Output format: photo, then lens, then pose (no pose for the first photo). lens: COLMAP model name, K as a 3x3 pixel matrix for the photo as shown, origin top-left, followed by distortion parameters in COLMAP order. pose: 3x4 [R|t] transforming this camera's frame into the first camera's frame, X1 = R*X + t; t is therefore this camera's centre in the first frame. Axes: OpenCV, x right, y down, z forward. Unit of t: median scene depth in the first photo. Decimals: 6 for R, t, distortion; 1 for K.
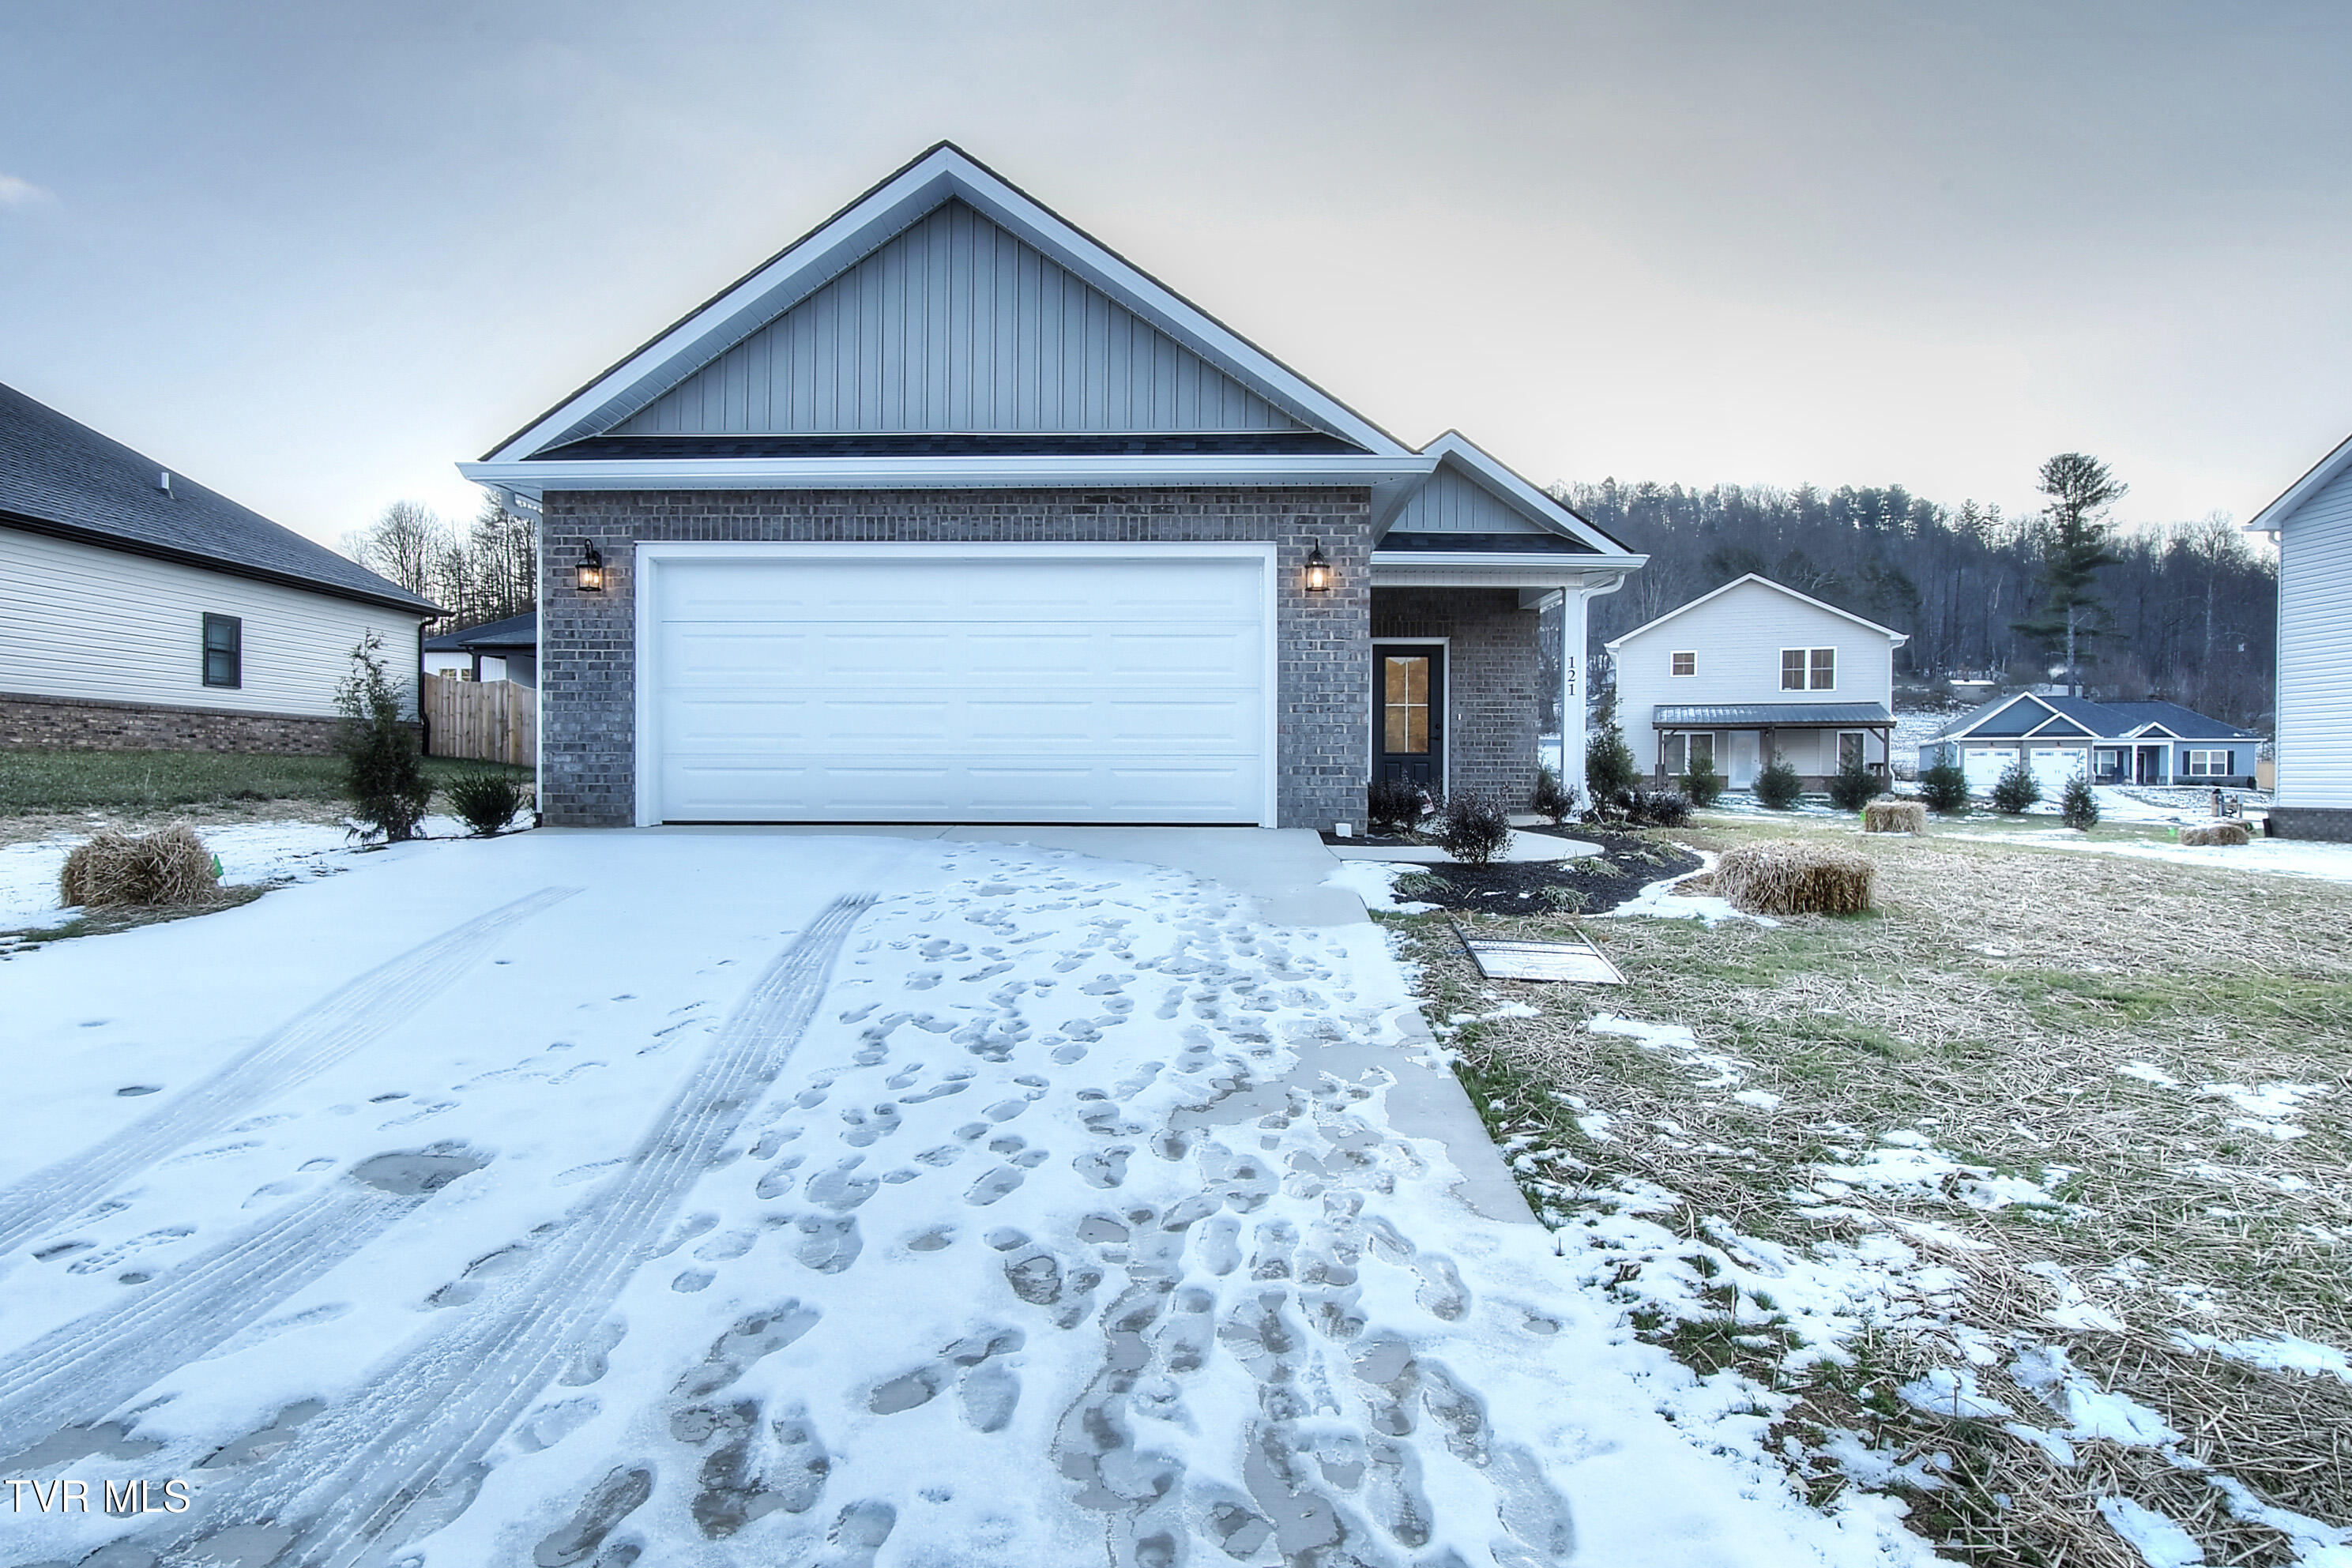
lens RADIAL K [[1290.9, 0, 1178.3], [0, 1290.9, 795.4], [0, 0, 1]] dist [-0.003277, 0.000877]
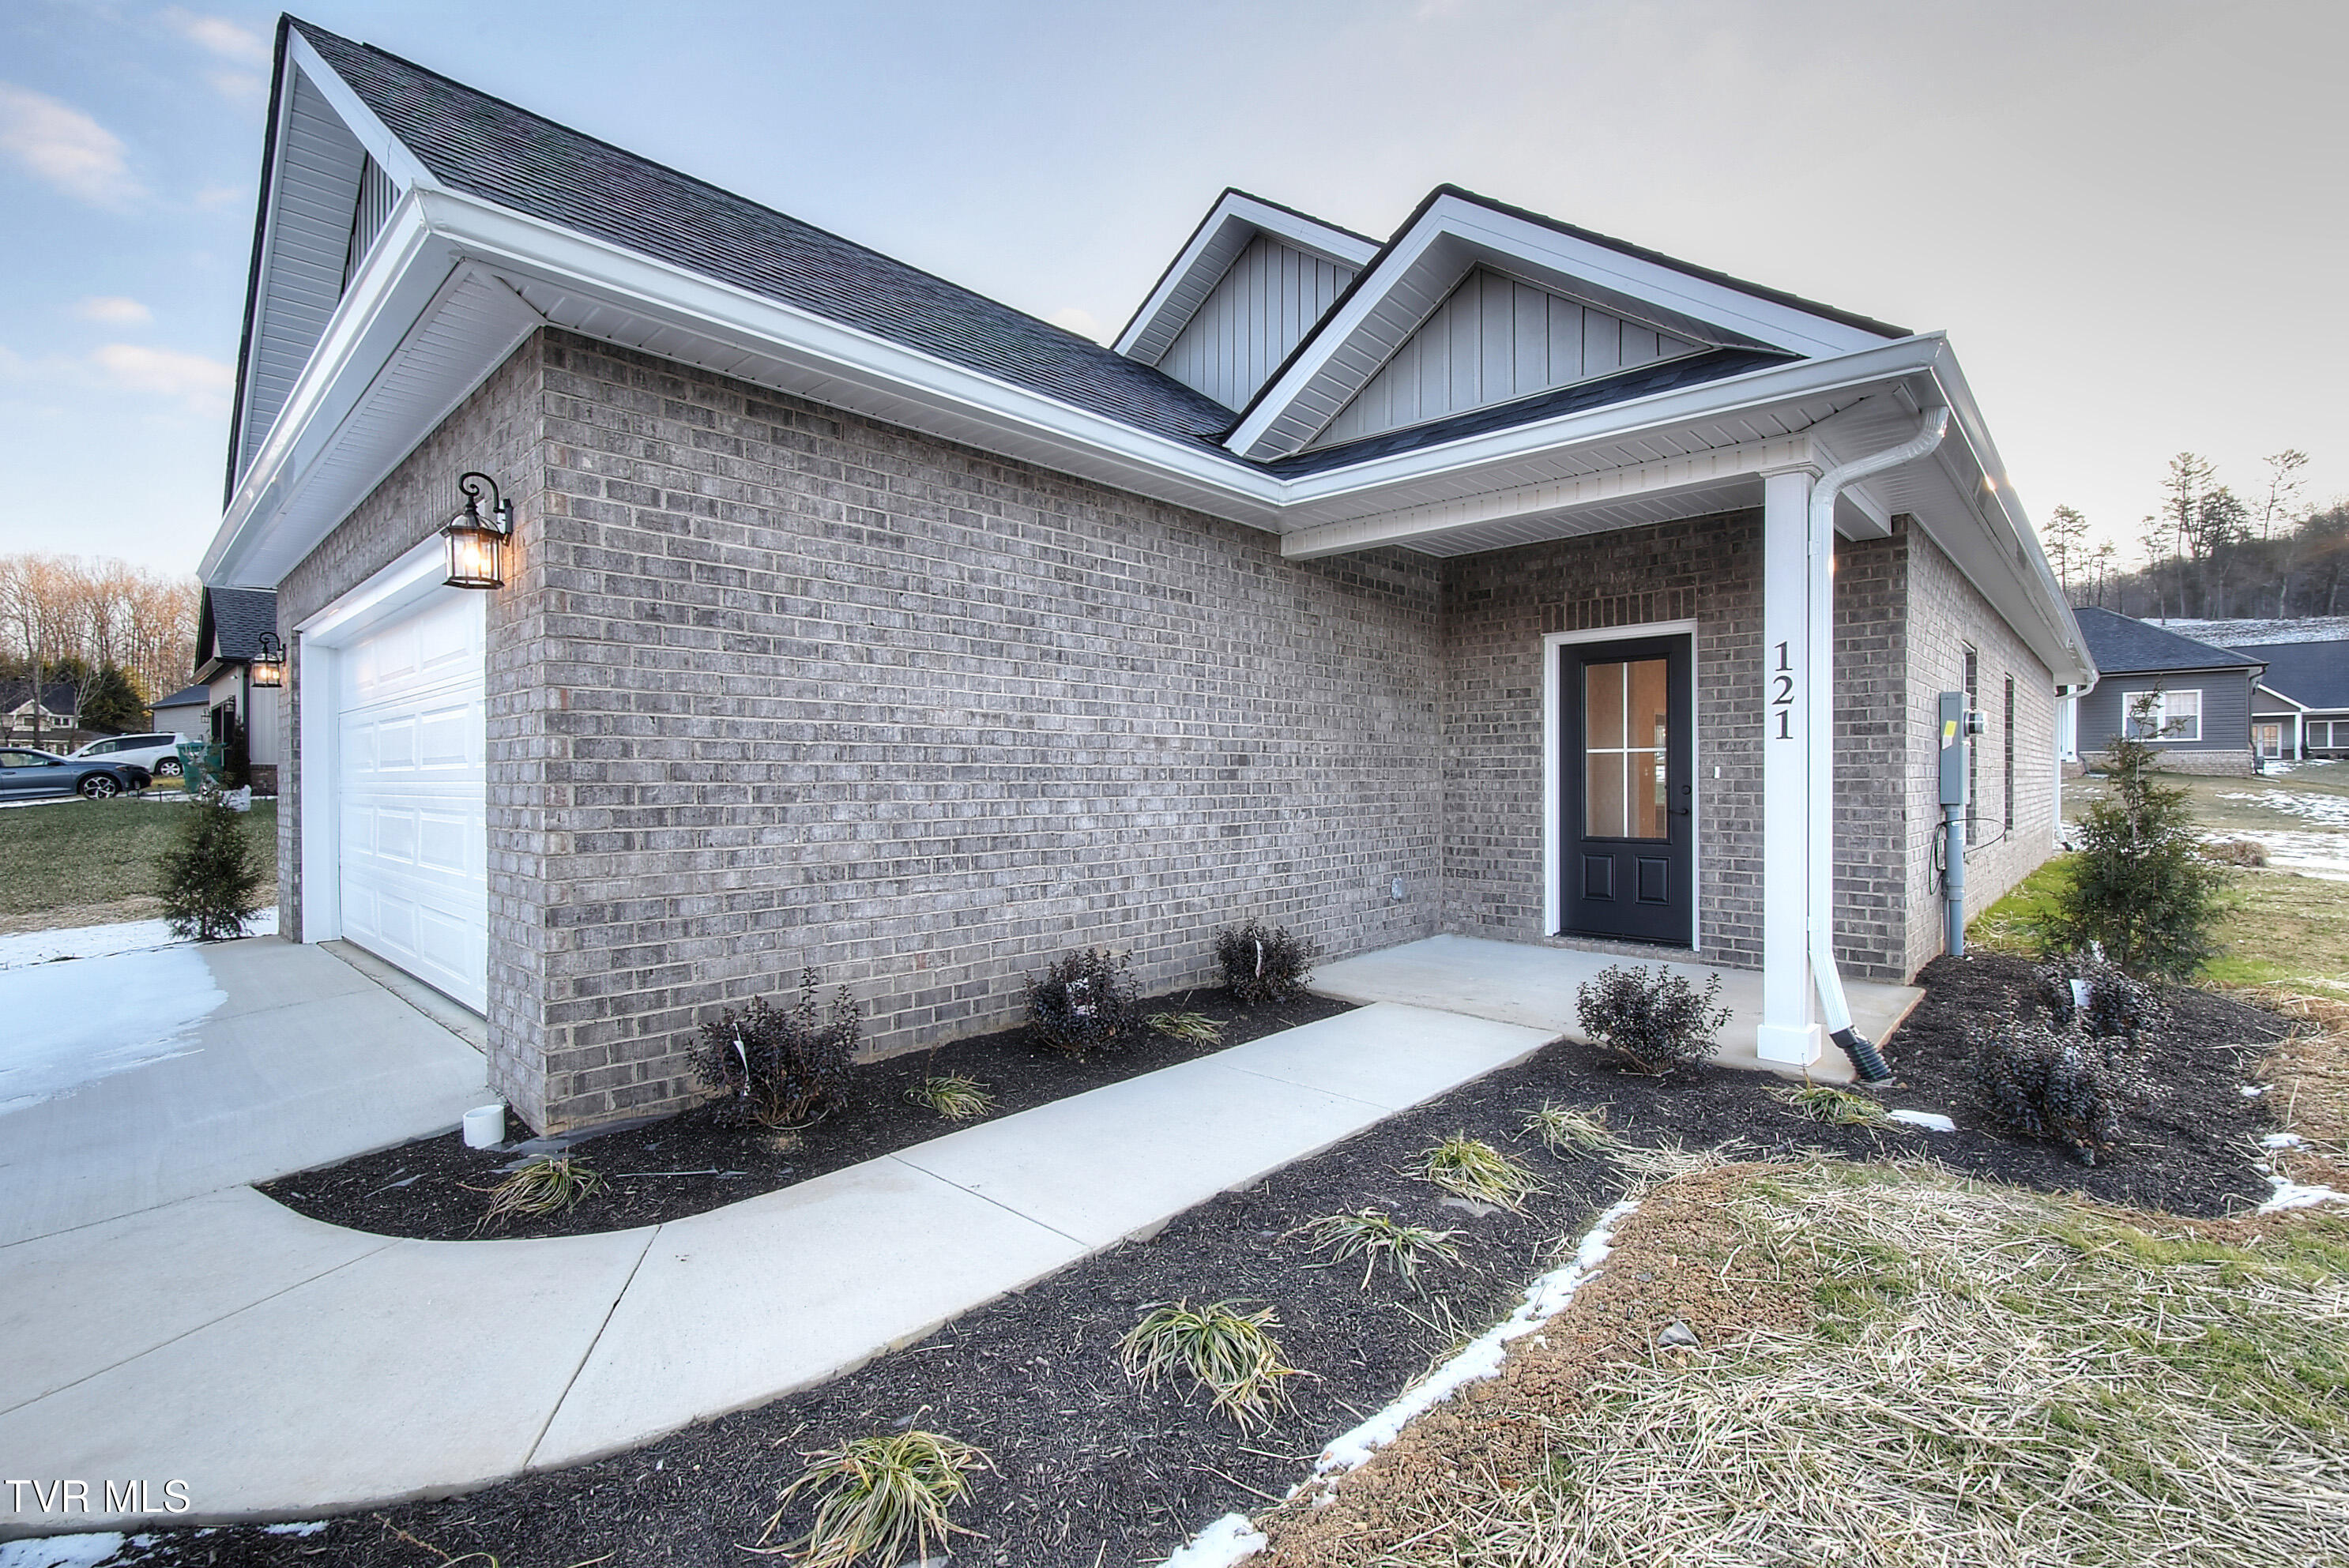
lens RADIAL K [[1035.9, 0, 1166.9], [0, 1035.9, 779.2], [0, 0, 1]] dist [0.007429, -0.011282]
pose [[0.740988, -0.005932, -0.671492, 0.524566], [-0.001123, 0.999949, -0.010073, -0.085205], [0.671517, 0.008218, 0.740943, 0.877972]]
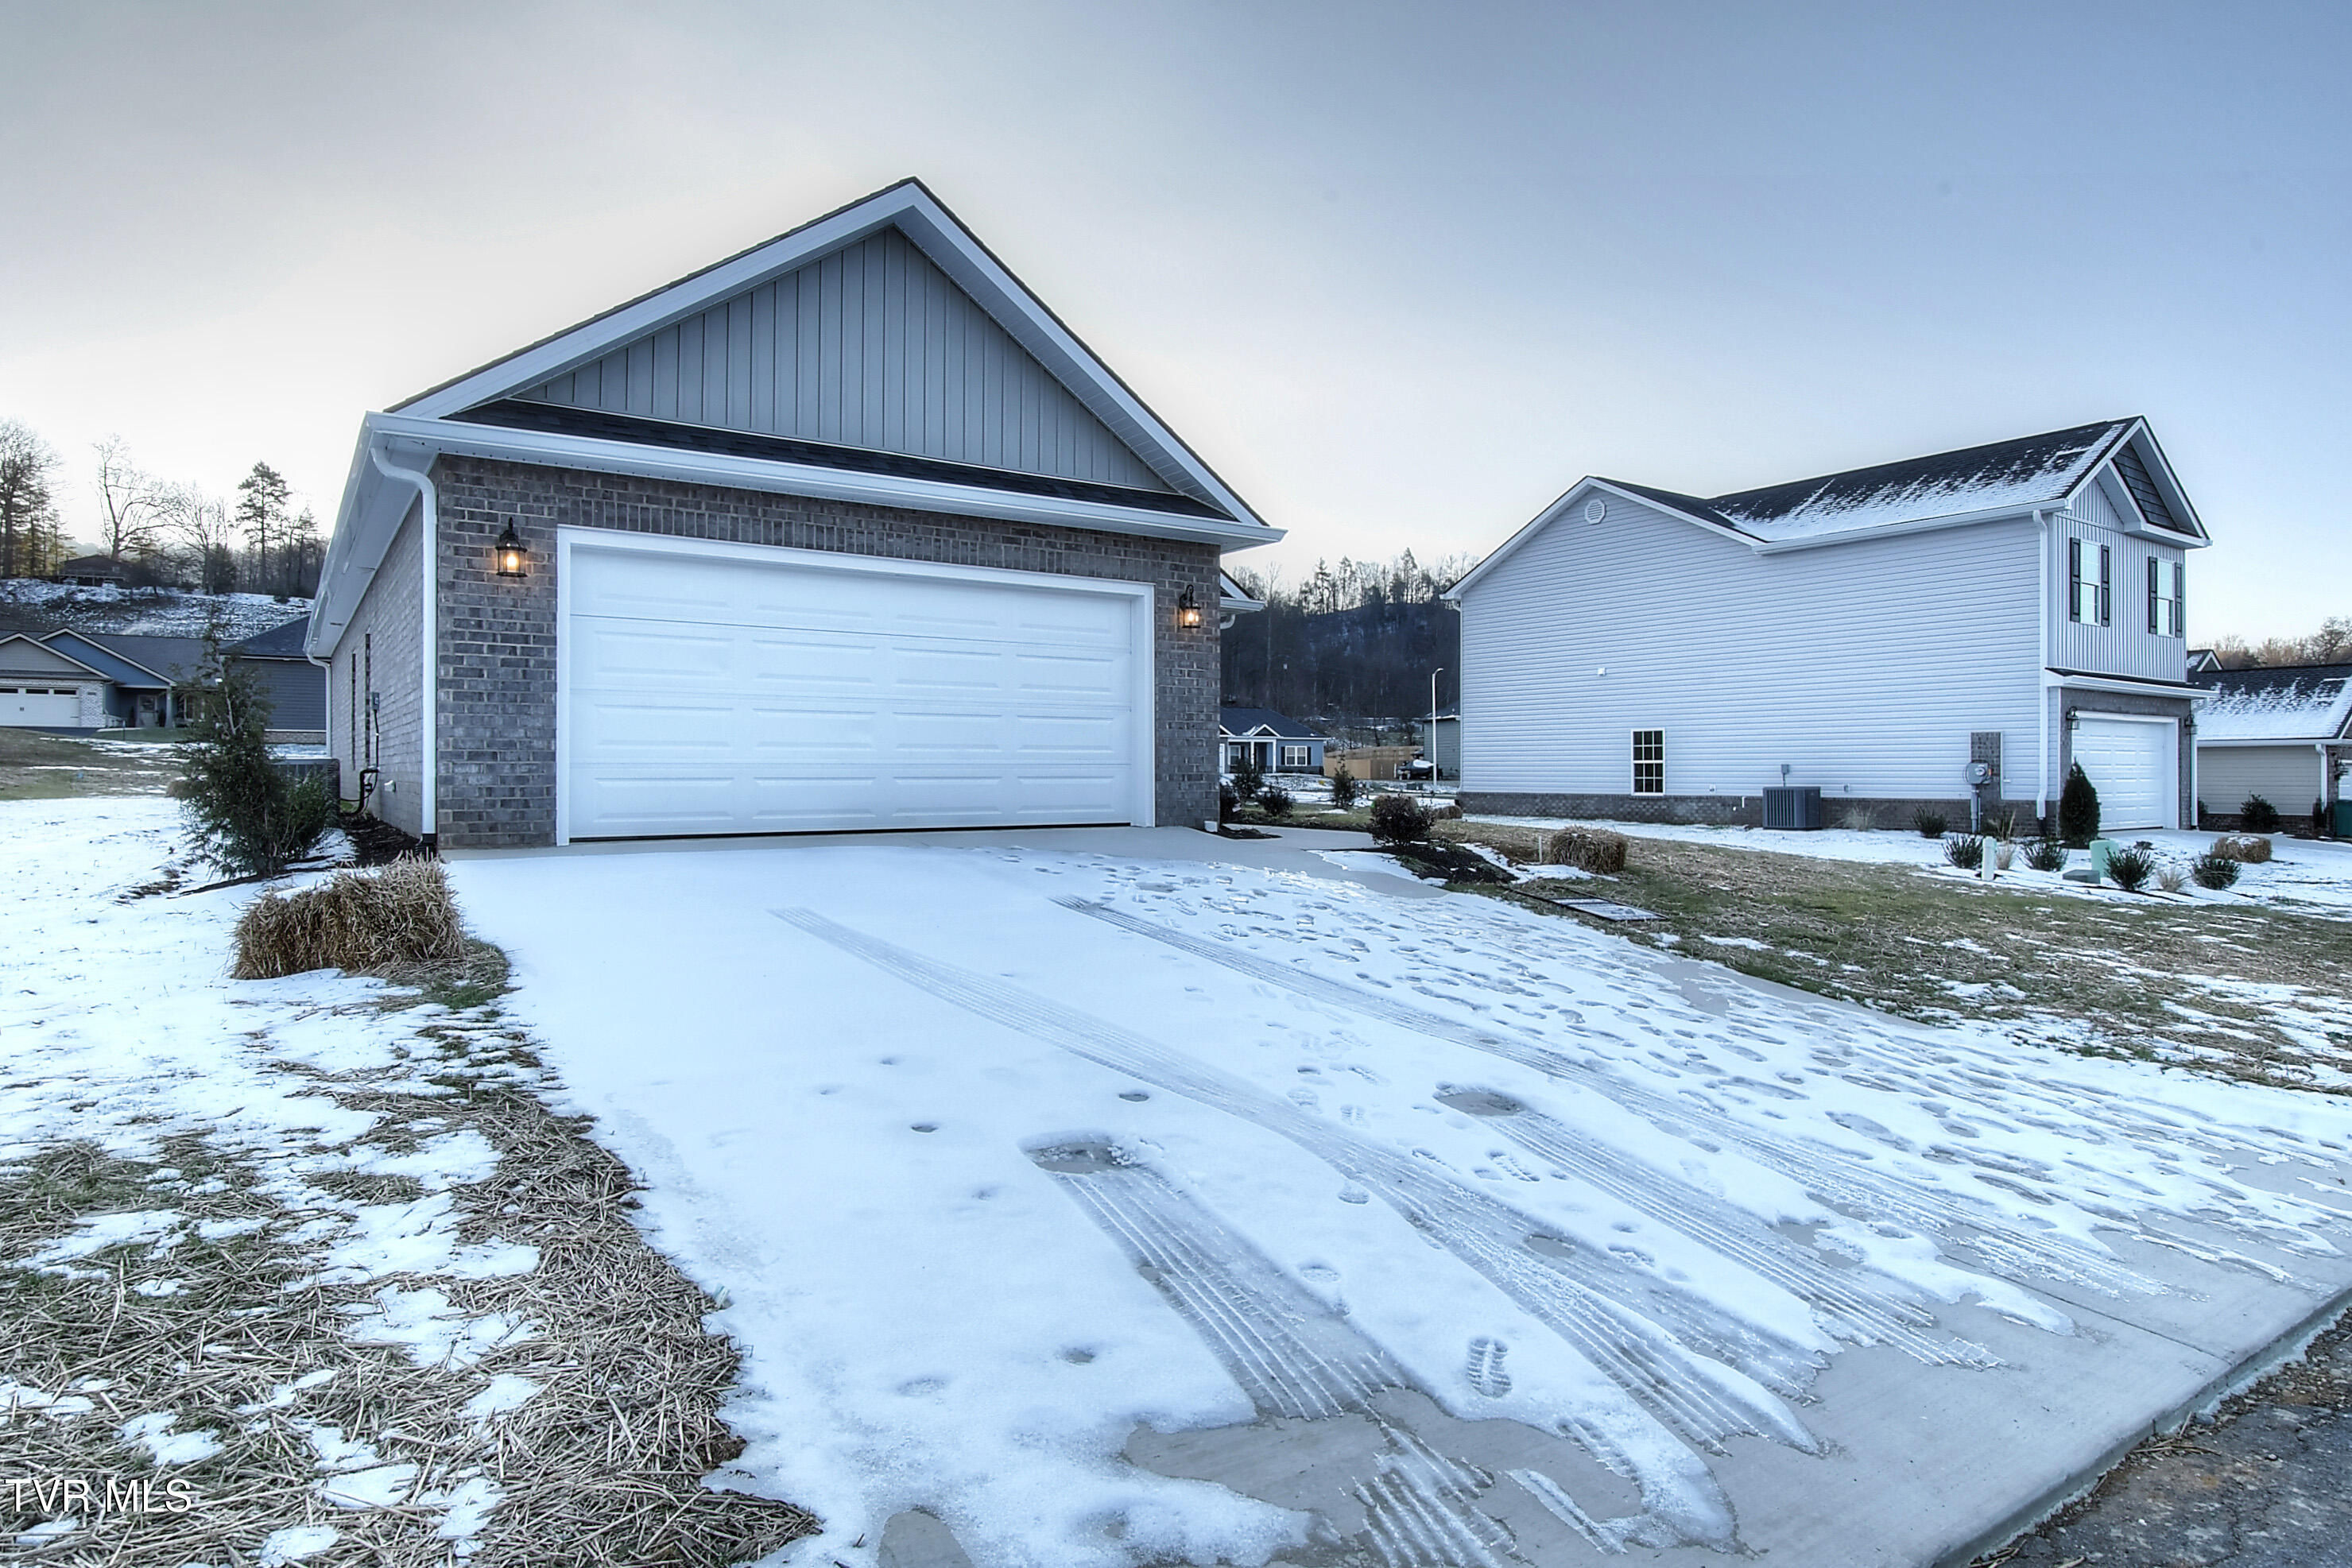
lens RADIAL K [[1293.3, 0, 1169.7], [0, 1293.3, 770.1], [0, 0, 1]] dist [-0.000318, 0.000243]
pose [[0.812529, -0.003343, 0.582911, -0.601314], [0.009435, 0.999928, -0.007416, -0.017116], [-0.582844, 0.011525, 0.812502, 0.032905]]
